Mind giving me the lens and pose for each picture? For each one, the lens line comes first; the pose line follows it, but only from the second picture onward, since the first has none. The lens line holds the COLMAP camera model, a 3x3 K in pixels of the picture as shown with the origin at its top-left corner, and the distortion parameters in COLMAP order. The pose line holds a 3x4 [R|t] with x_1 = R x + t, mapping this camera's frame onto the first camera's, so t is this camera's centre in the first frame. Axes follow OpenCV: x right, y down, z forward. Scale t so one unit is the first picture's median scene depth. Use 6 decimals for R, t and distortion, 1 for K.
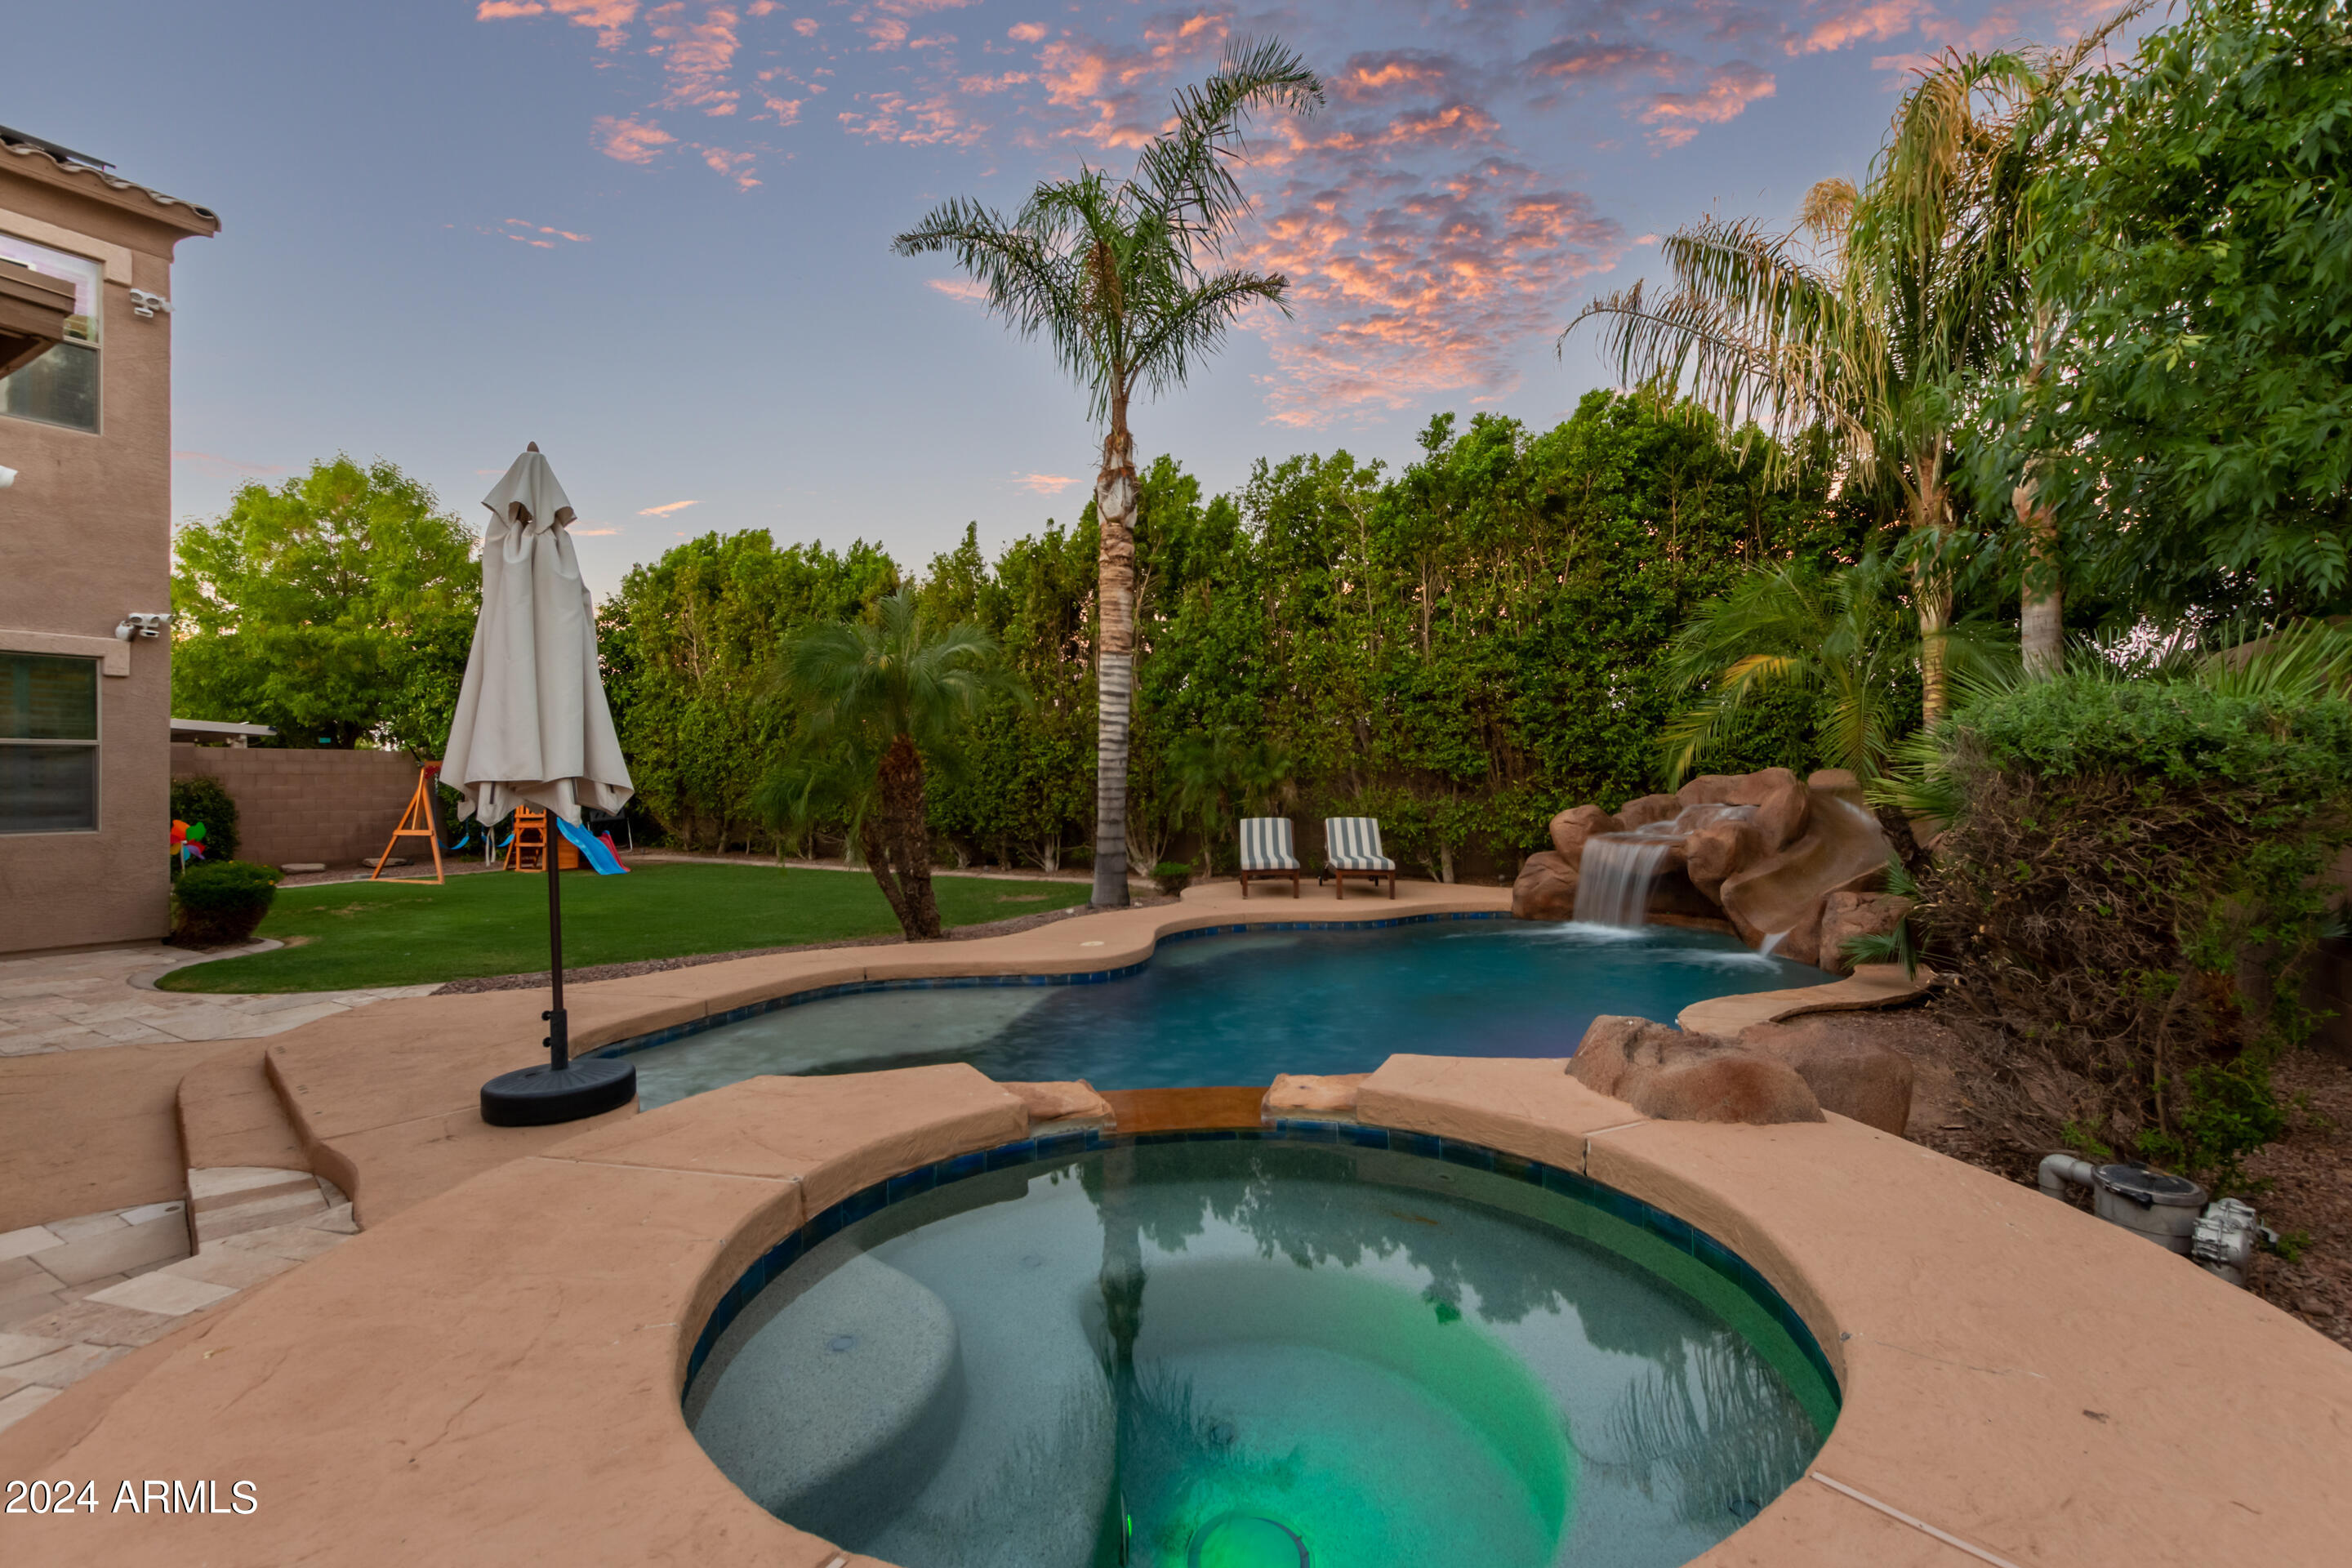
lens RADIAL K [[1071.1, 0, 1176.0], [0, 1071.1, 784.0], [0, 0, 1]] dist [-0.004648, -0.000337]
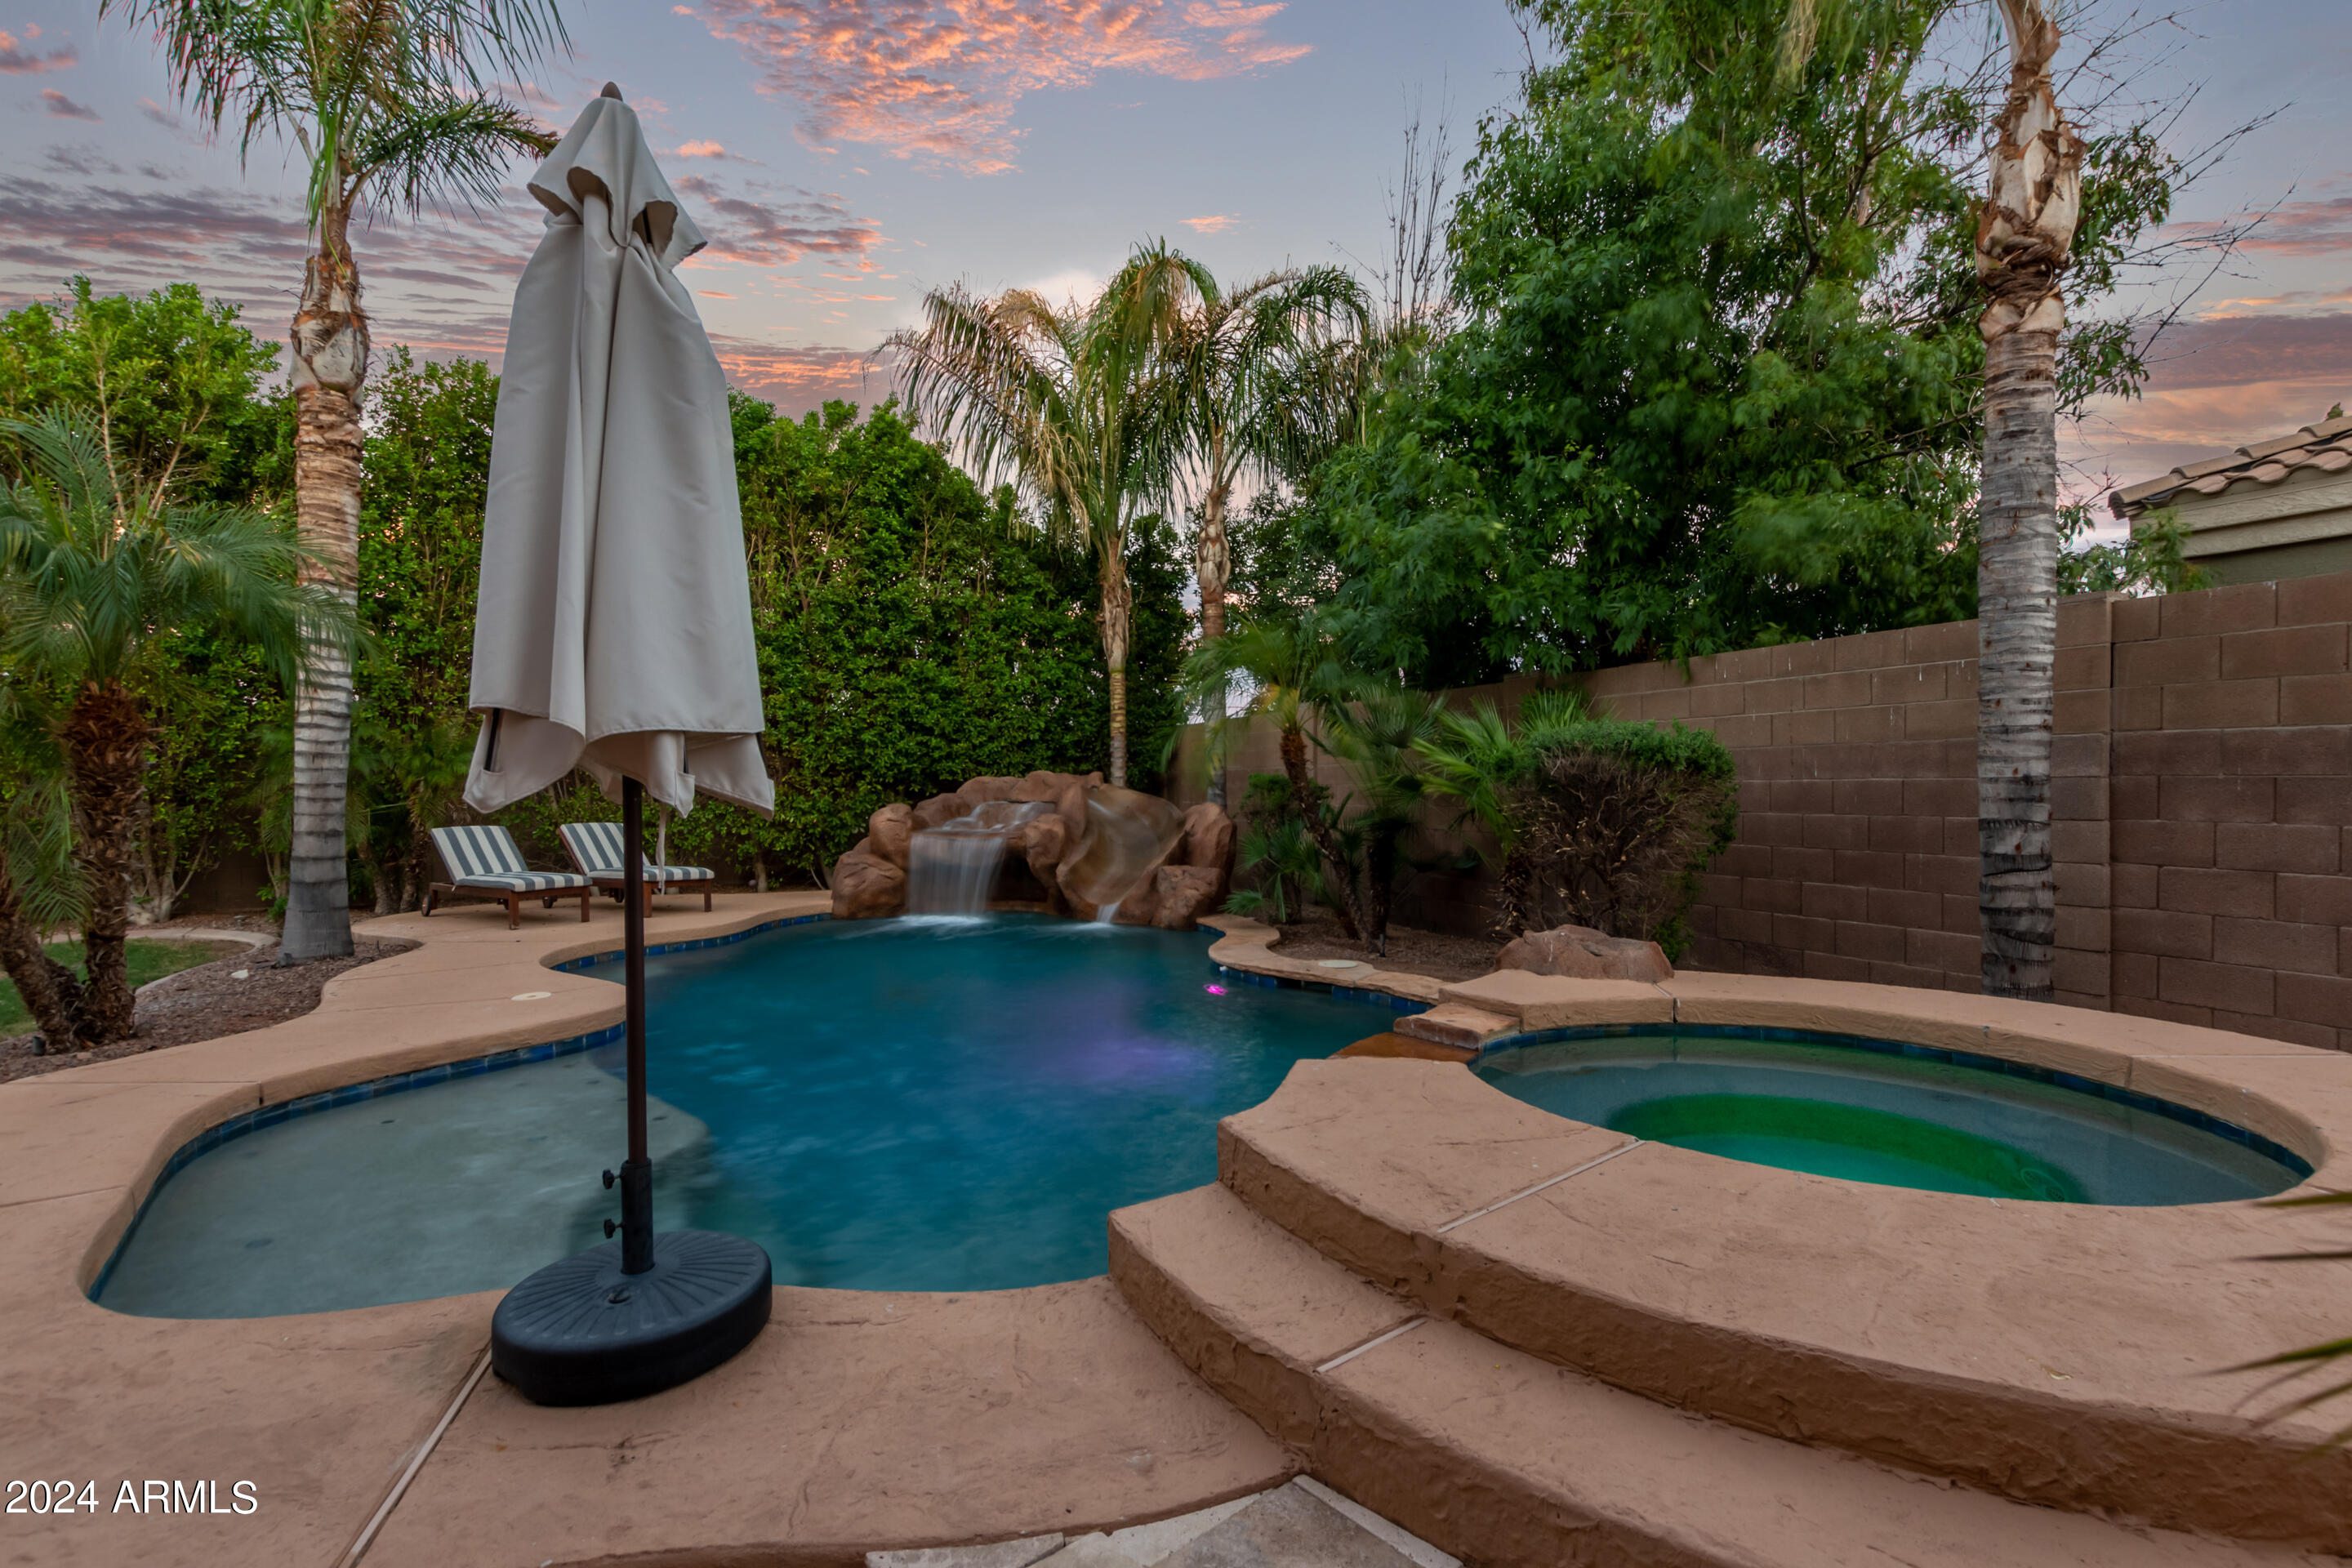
lens RADIAL K [[1082.9, 0, 1181.5], [0, 1082.9, 793.4], [0, 0, 1]] dist [0.004047, 0.000279]
pose [[0.567567, 0.001068, 0.823326, -0.312024], [-0.001286, 0.999999, -0.000411, 0.009332], [-0.823326, -0.000825, 0.567568, 0.167355]]
